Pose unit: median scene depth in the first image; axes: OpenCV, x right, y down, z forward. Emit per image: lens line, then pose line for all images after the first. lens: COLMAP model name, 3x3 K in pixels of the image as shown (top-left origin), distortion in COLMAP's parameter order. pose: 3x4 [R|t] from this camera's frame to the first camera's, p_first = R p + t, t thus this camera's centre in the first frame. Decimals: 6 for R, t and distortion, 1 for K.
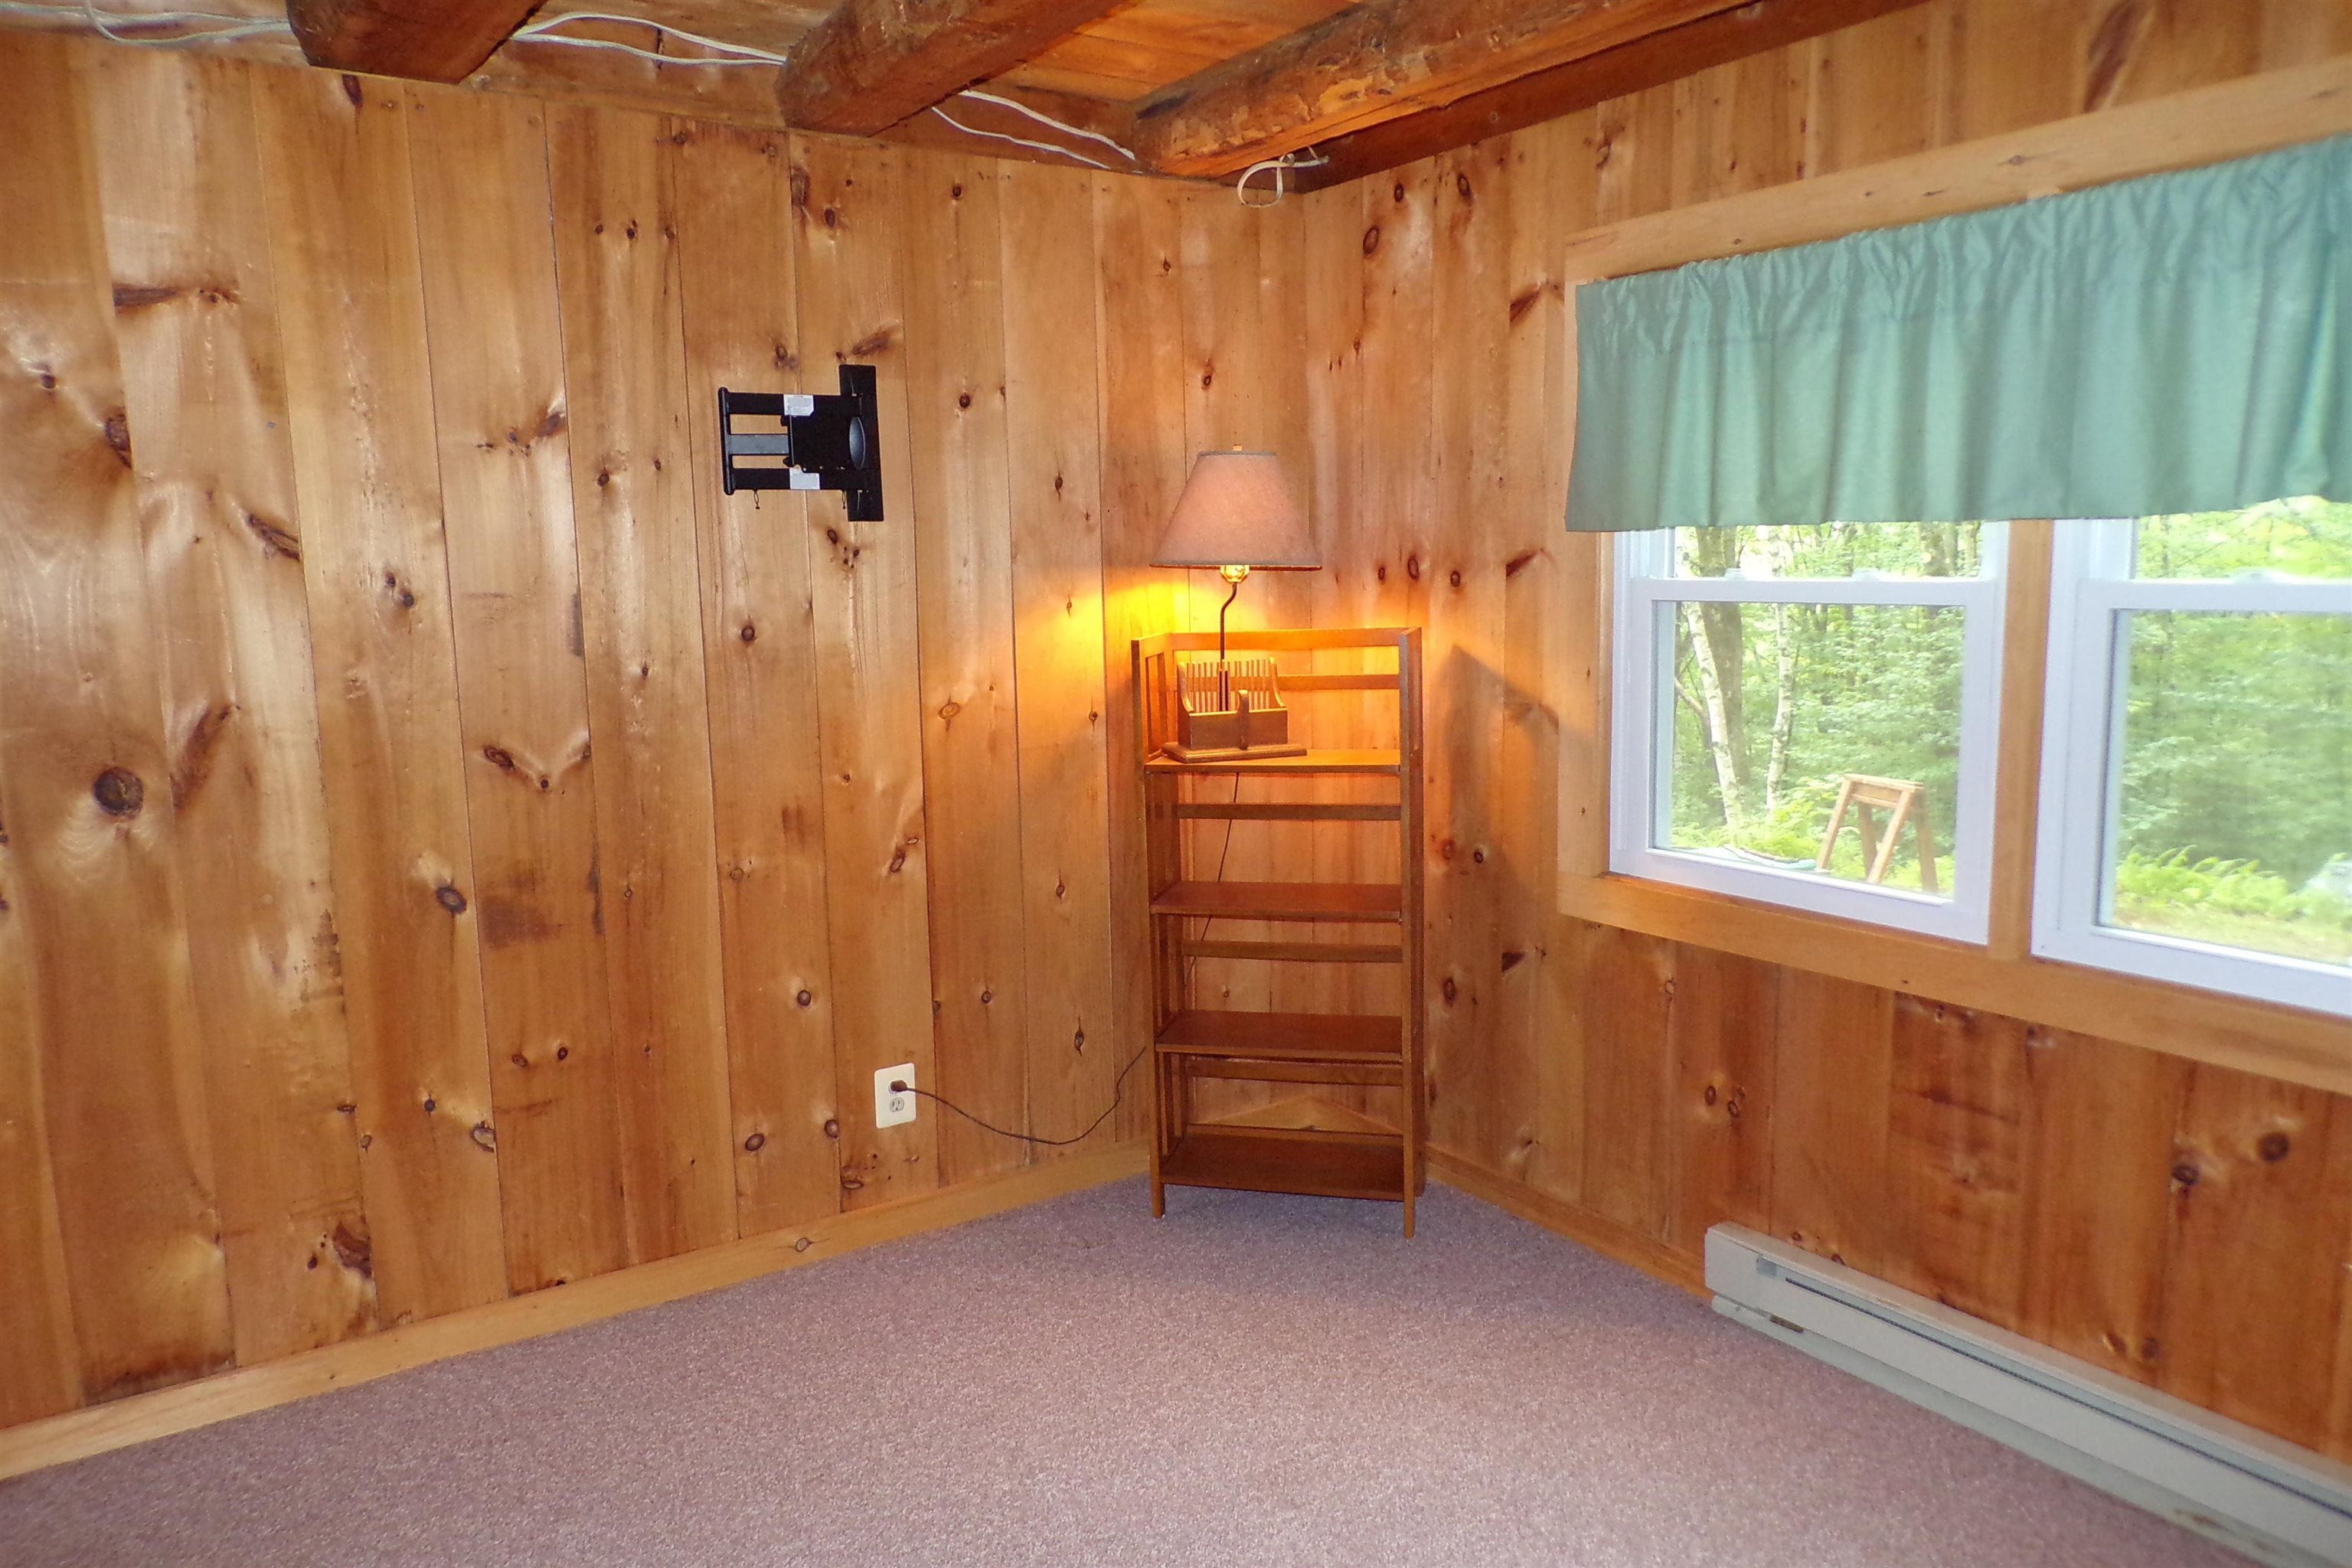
lens RADIAL K [[1575.2, 0, 1120.3], [0, 1575.2, 790.9], [0, 0, 1]] dist [-0.004756, 0.000418]
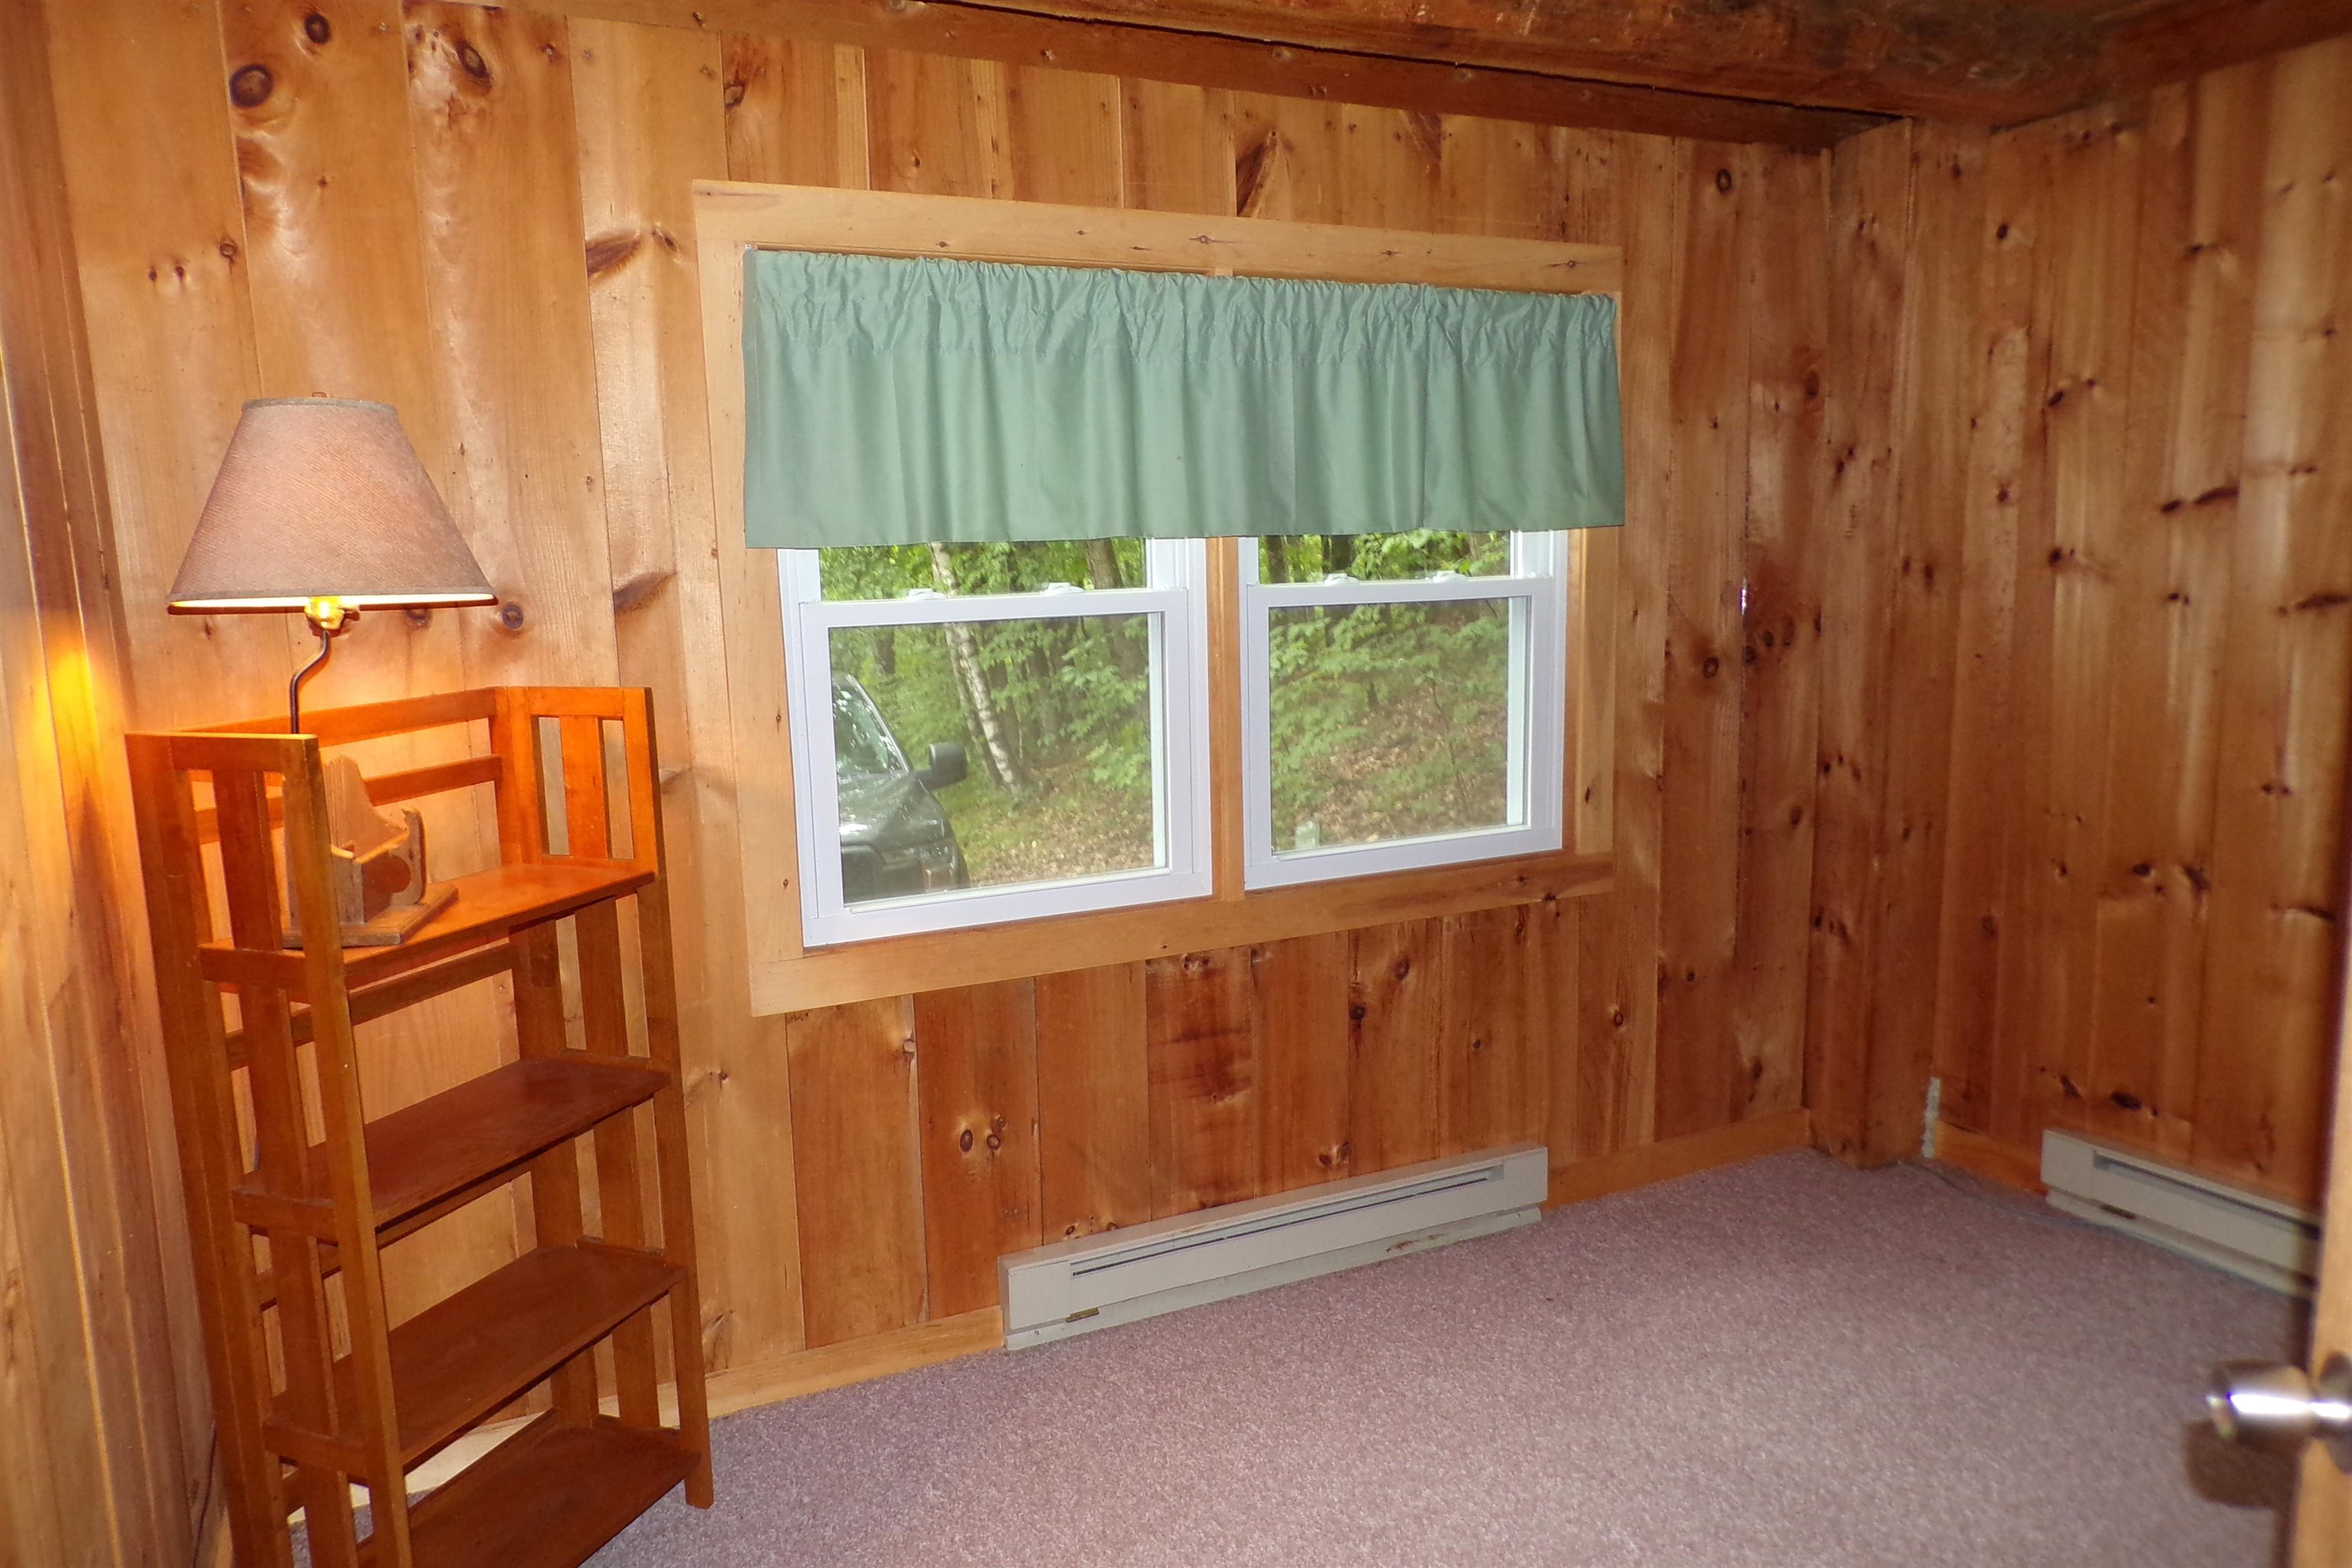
lens RADIAL K [[1575.2, 0, 1120.3], [0, 1575.2, 790.9], [0, 0, 1]] dist [-0.004756, 0.000418]
pose [[0.140521, -0.124364, 0.982236, -0.548264], [0.175431, 0.979509, 0.098921, -0.096267], [-0.974412, 0.158414, 0.159459, 0.761099]]
